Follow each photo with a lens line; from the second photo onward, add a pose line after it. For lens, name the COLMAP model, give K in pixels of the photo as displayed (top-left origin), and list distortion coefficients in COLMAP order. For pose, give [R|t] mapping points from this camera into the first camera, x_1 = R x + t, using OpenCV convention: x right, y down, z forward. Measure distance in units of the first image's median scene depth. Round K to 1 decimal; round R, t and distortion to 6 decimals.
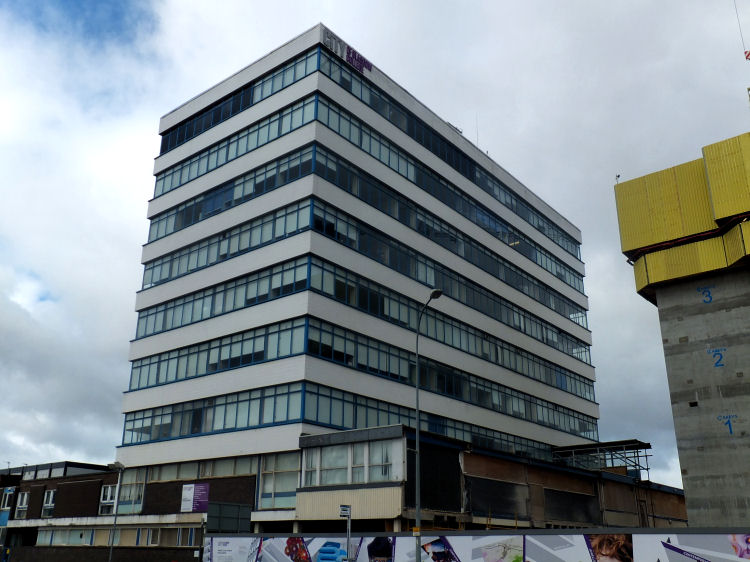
lens RADIAL K [[720.9, 0, 377.3], [0, 720.9, 283.7], [0, 0, 1]] dist [-0.057963, 0.000000]
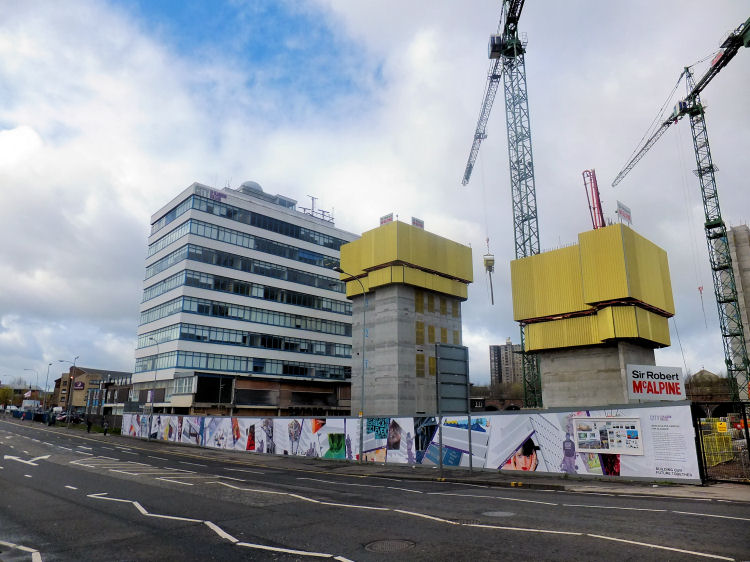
lens RADIAL K [[513.4, 0, 372.7], [0, 513.4, 279.6], [0, 0, 1]] dist [-0.003457, -0.001072]
pose [[0.985645, -0.040622, -0.163874, 0.756540], [0.058794, 0.992453, 0.107610, -0.226082], [0.158266, -0.115700, 0.980594, -0.518396]]
